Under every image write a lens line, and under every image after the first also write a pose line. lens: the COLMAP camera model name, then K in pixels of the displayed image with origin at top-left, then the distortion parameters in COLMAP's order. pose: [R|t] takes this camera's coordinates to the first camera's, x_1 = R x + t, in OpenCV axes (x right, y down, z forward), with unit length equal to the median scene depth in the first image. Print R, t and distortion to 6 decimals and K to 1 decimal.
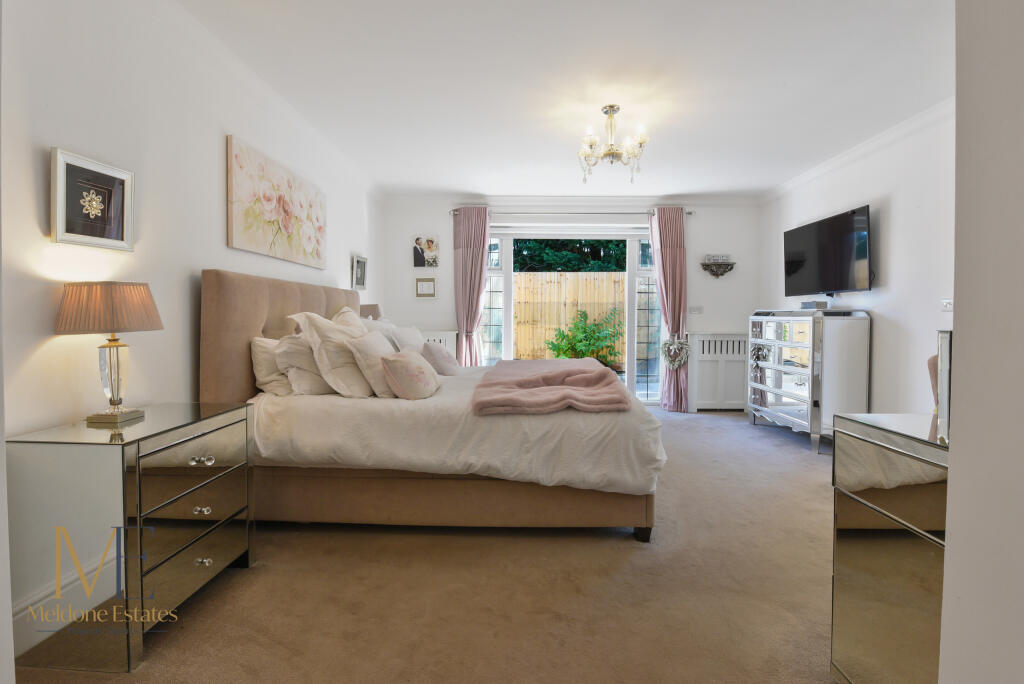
lens RADIAL K [[454.4, 0, 520.1], [0, 454.4, 322.2], [0, 0, 1]] dist [-0.020497, -0.000087]
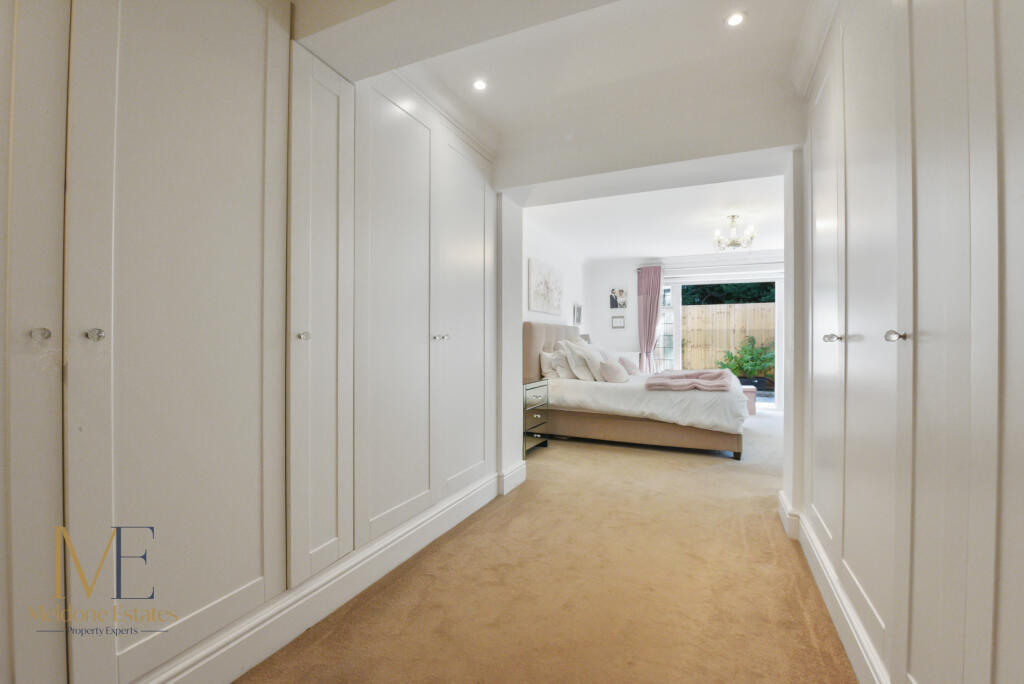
lens RADIAL K [[438.9, 0, 518.9], [0, 438.9, 336.7], [0, 0, 1]] dist [-0.001410, -0.000202]
pose [[0.914587, -0.004792, -0.404361, 0.093195], [-0.003851, 0.999781, -0.020559, 0.002856], [0.404371, 0.020361, 0.914368, -0.552294]]
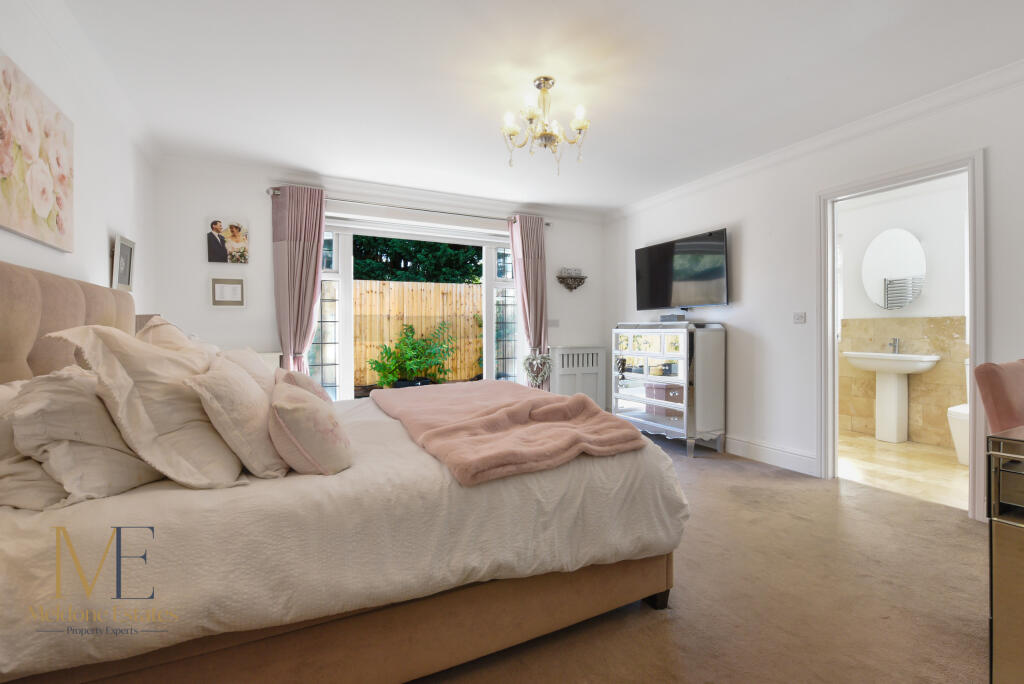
lens RADIAL K [[454.2, 0, 520.2], [0, 454.2, 329.4], [0, 0, 1]] dist [-0.017933, -0.000559]
pose [[0.884237, -0.007056, 0.466984, -0.166355], [0.014918, 0.999802, -0.013140, -0.002505], [-0.466799, 0.018585, 0.884168, 0.206564]]
